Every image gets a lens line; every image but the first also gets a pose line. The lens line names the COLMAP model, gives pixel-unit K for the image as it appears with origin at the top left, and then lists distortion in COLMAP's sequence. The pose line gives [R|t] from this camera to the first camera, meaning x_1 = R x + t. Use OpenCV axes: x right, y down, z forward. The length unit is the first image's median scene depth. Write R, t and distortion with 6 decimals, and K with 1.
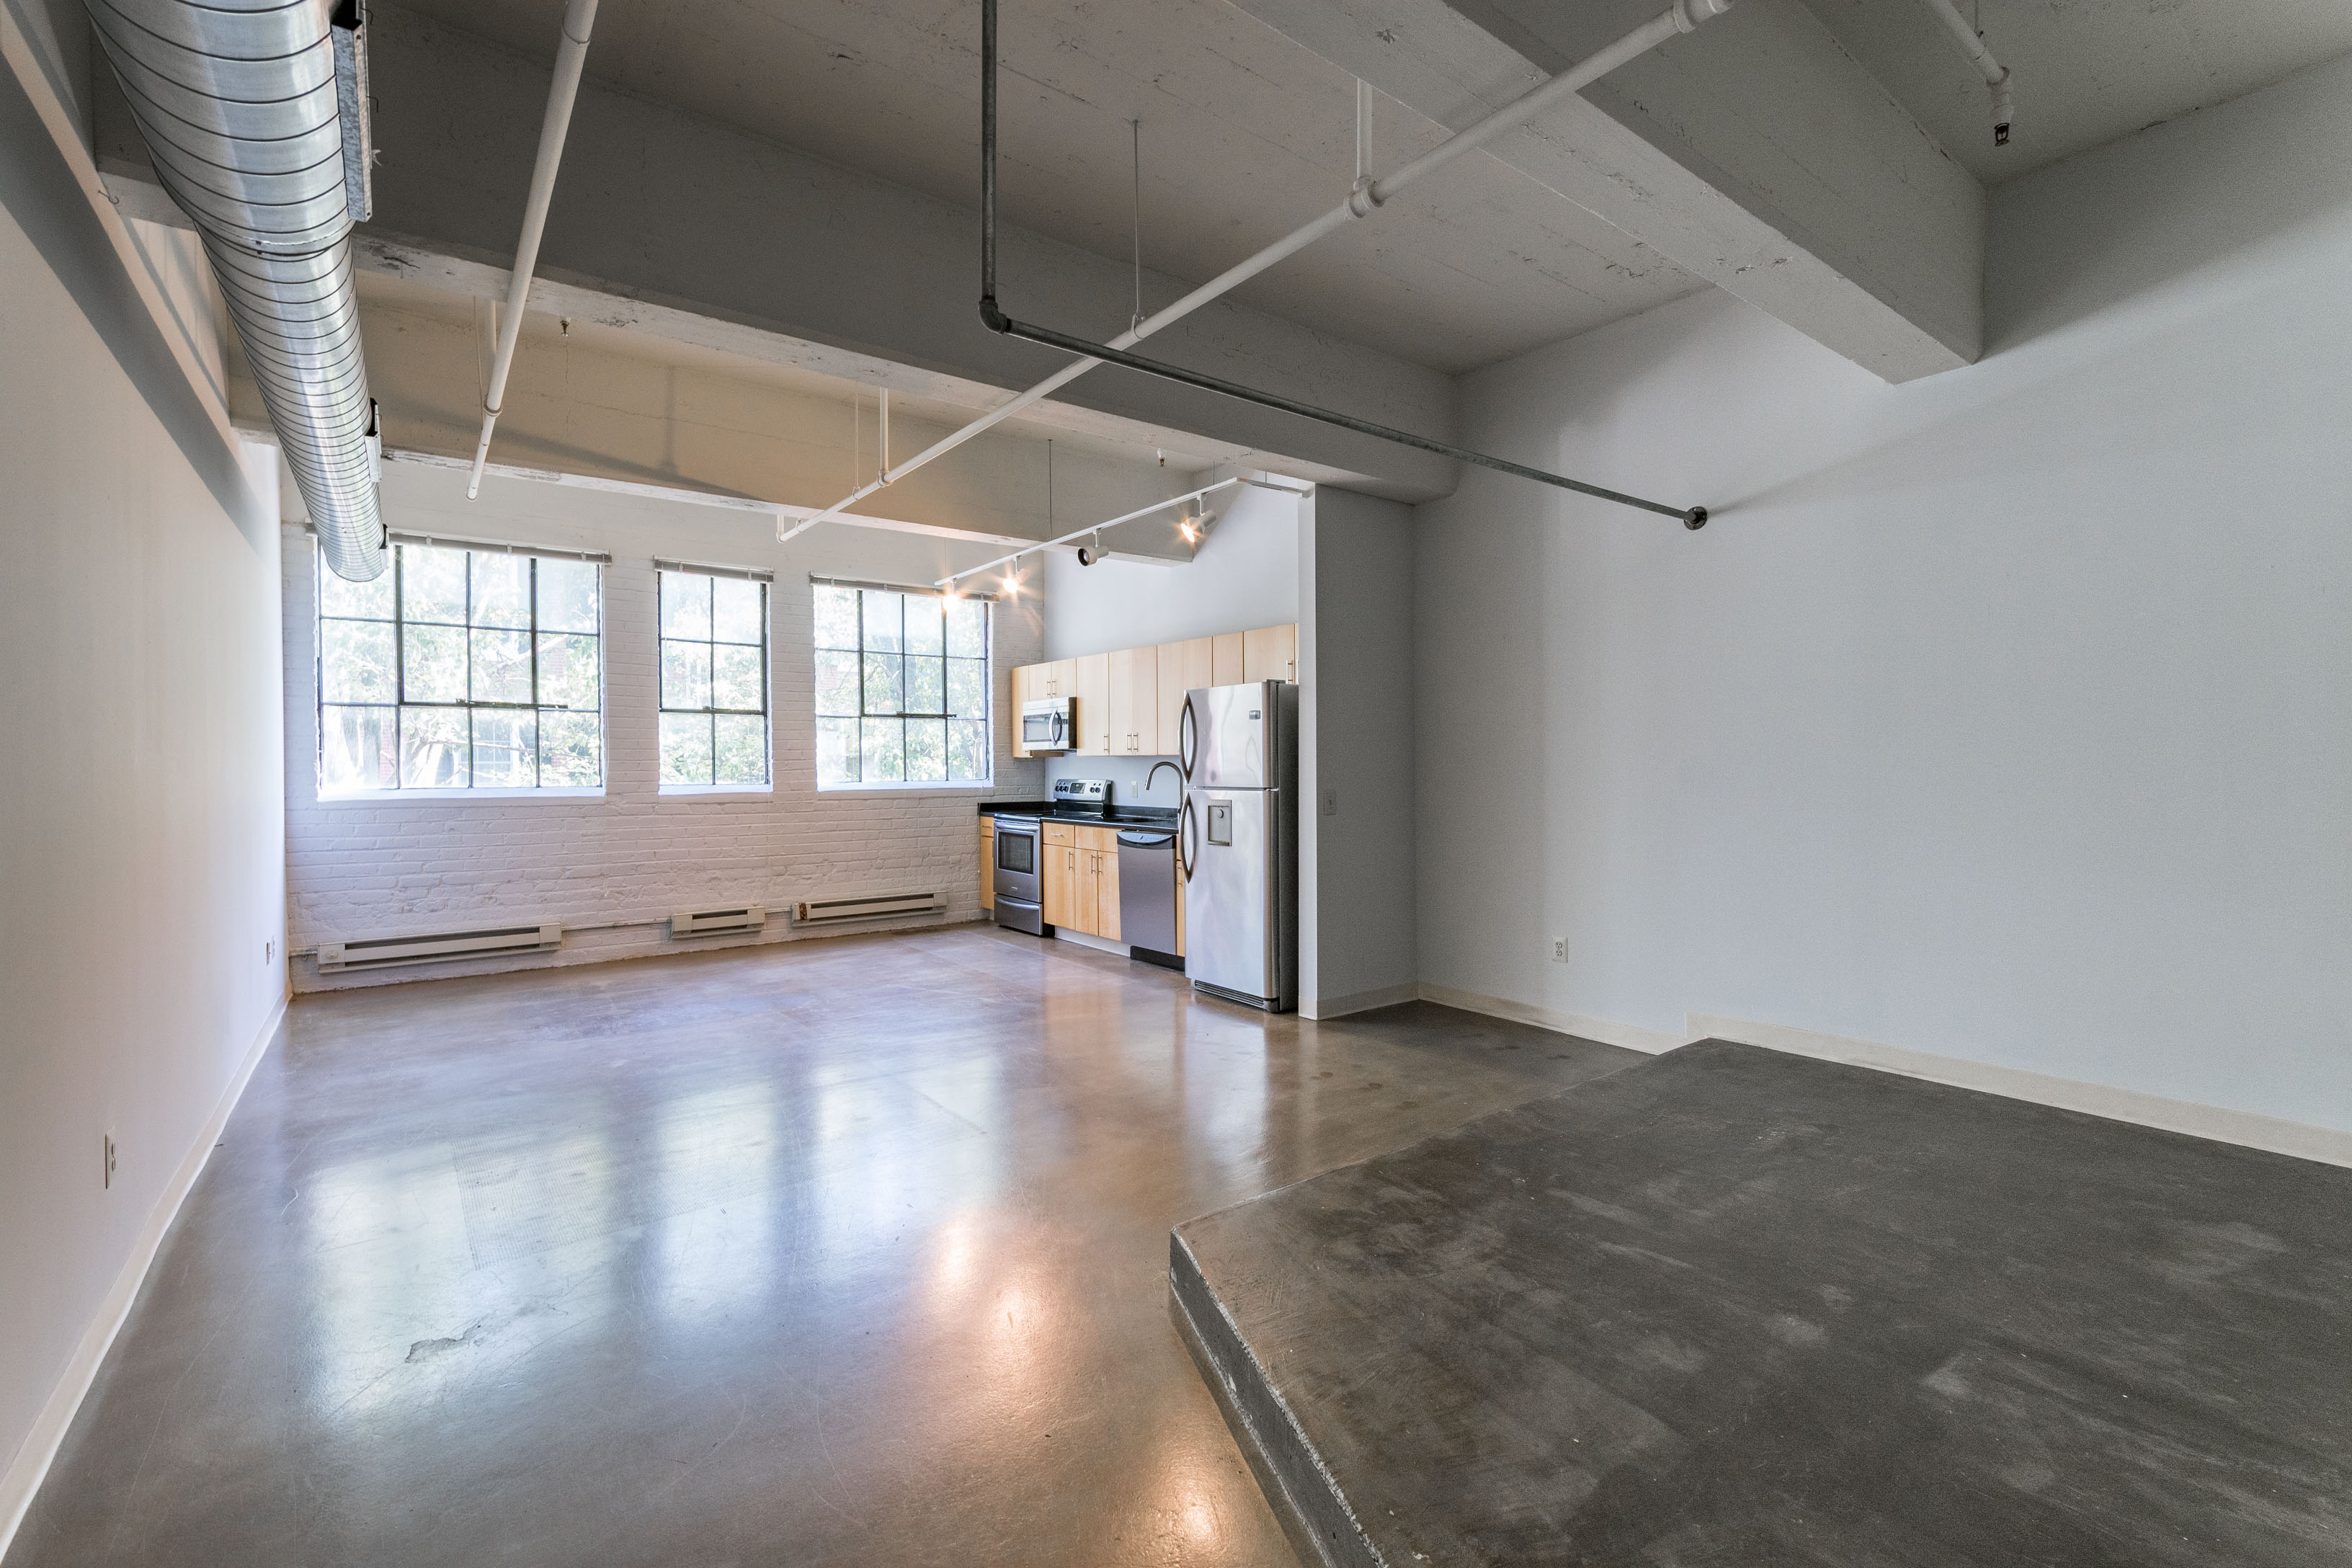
lens RADIAL K [[999.1, 0, 1077.4], [0, 999.1, 781.9], [0, 0, 1]] dist [0.001073, 0.000253]
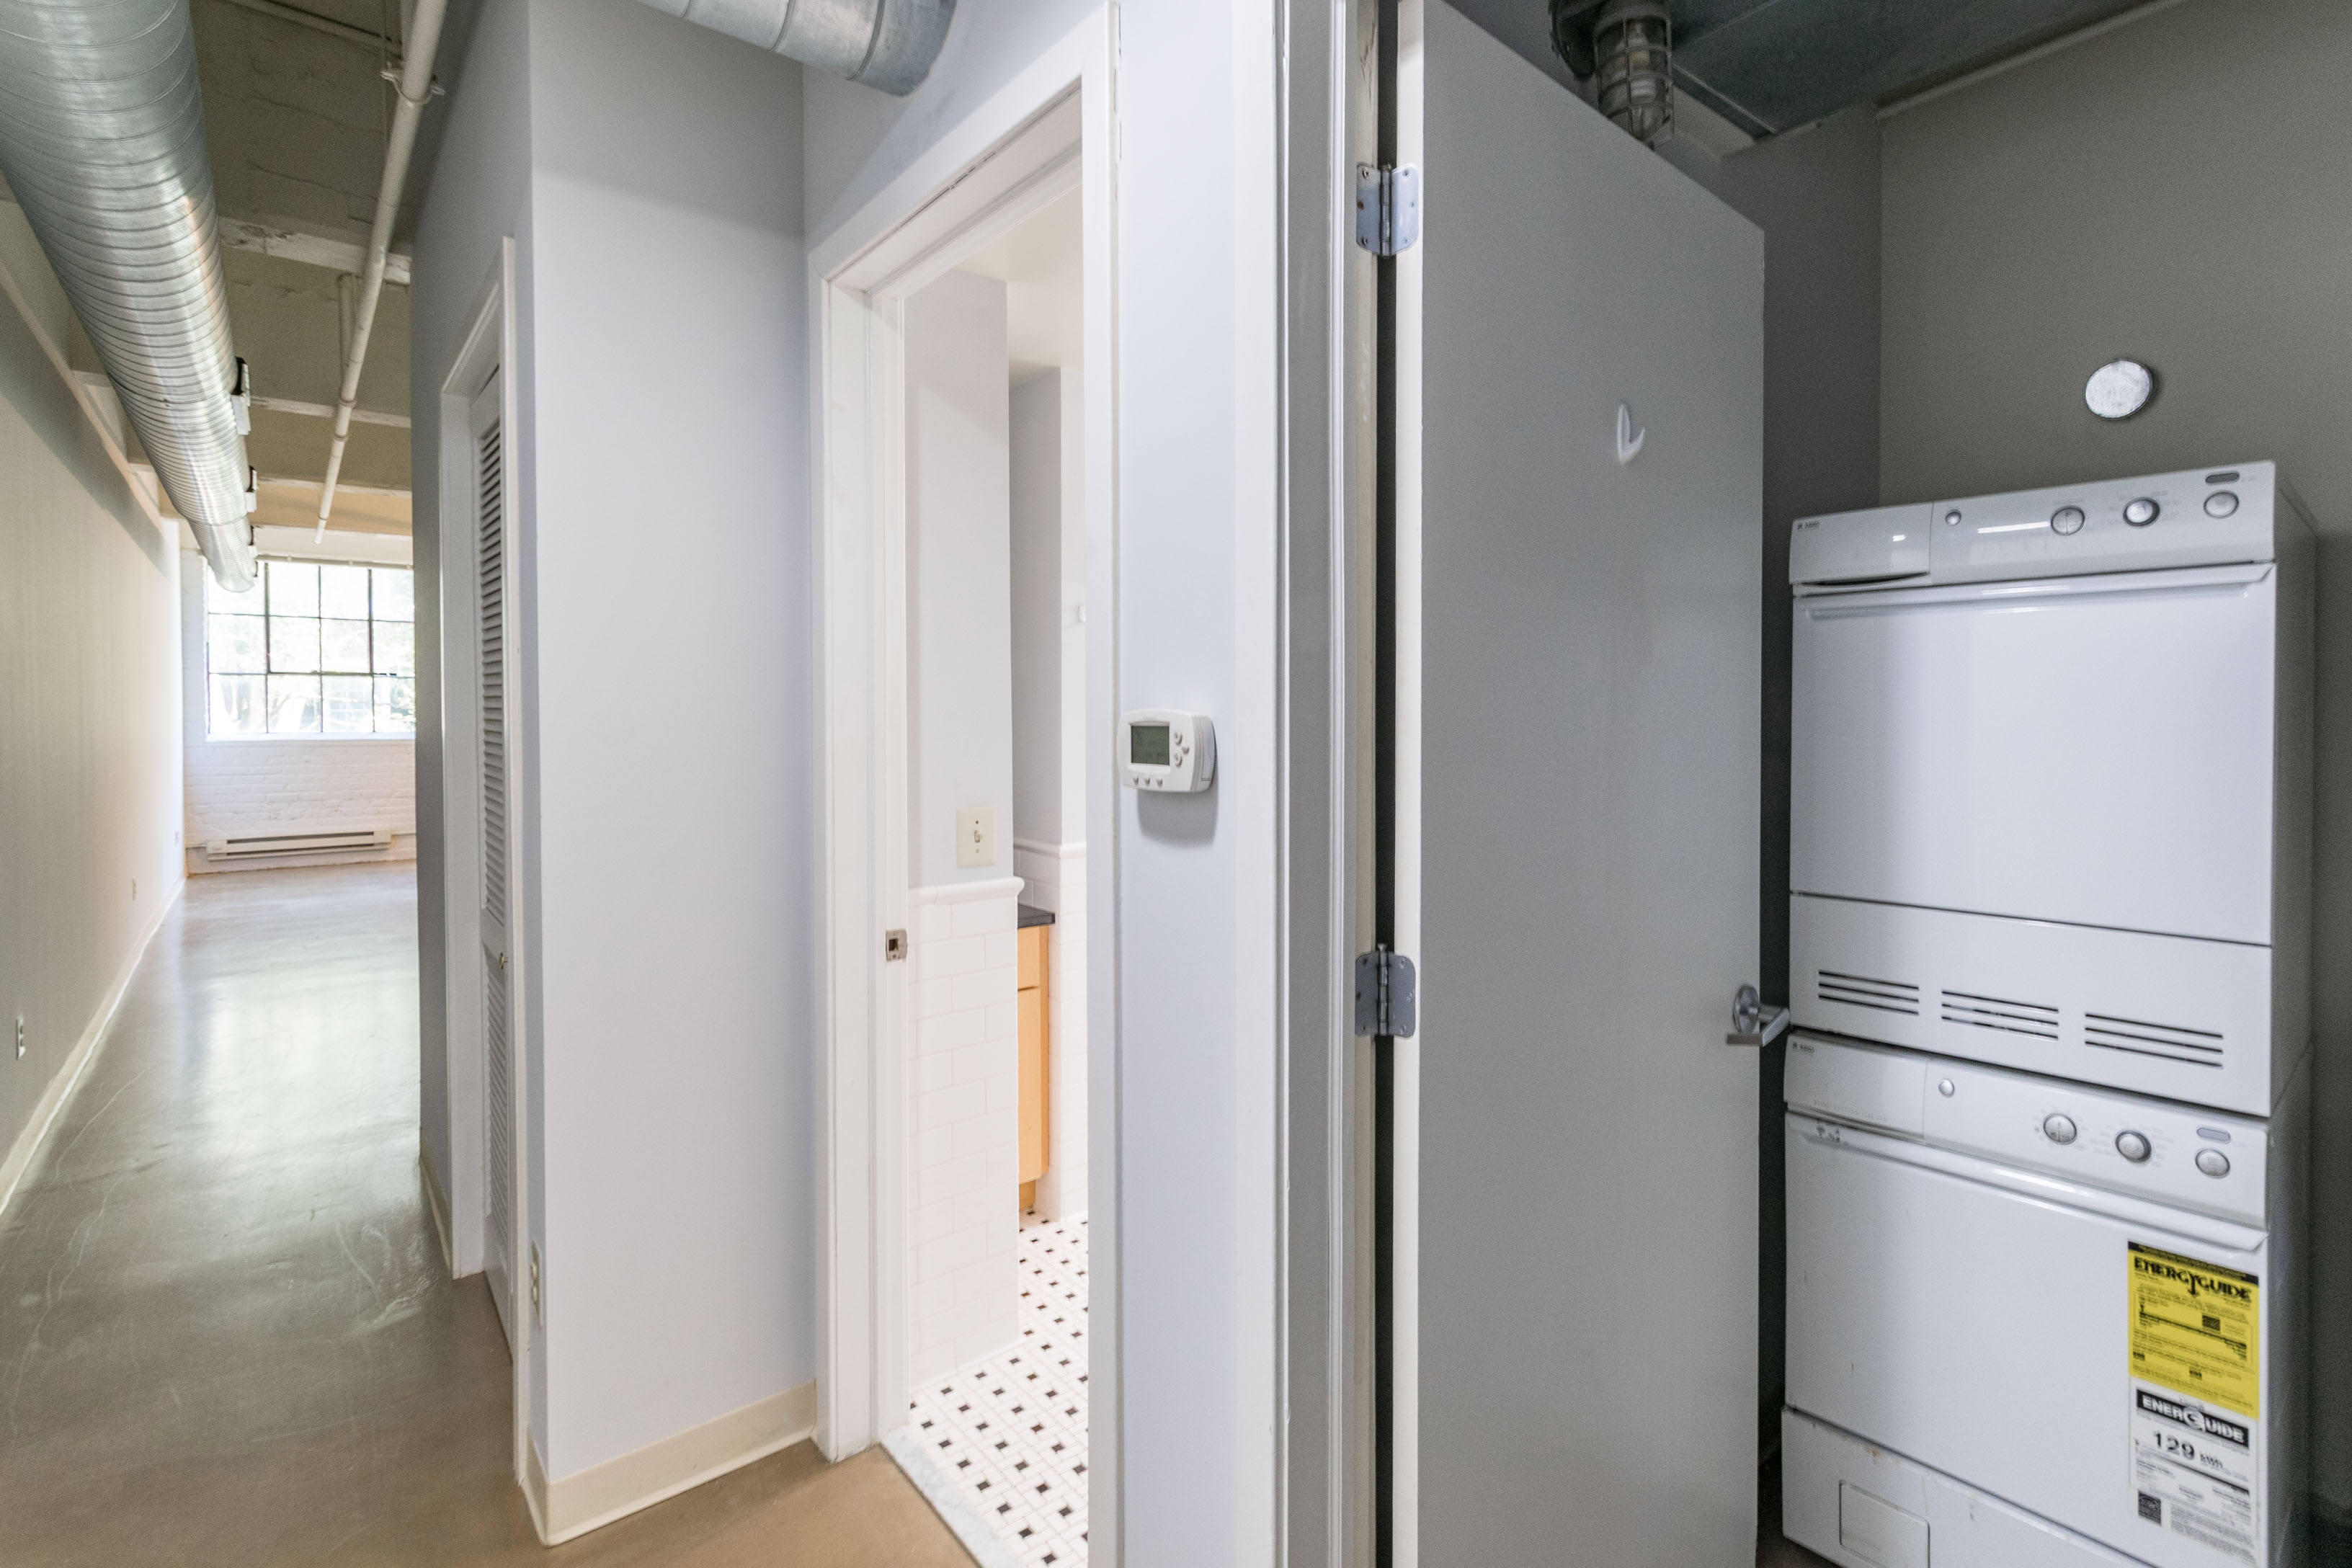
lens RADIAL K [[1040.6, 0, 1130.5], [0, 1040.6, 740.0], [0, 0, 1]] dist [-0.000096, -0.000085]
pose [[0.995350, 0.003899, 0.096241, 0.414504], [-0.004546, 0.999969, 0.006502, 0.001819], [-0.096213, -0.006909, 0.995337, -0.610600]]
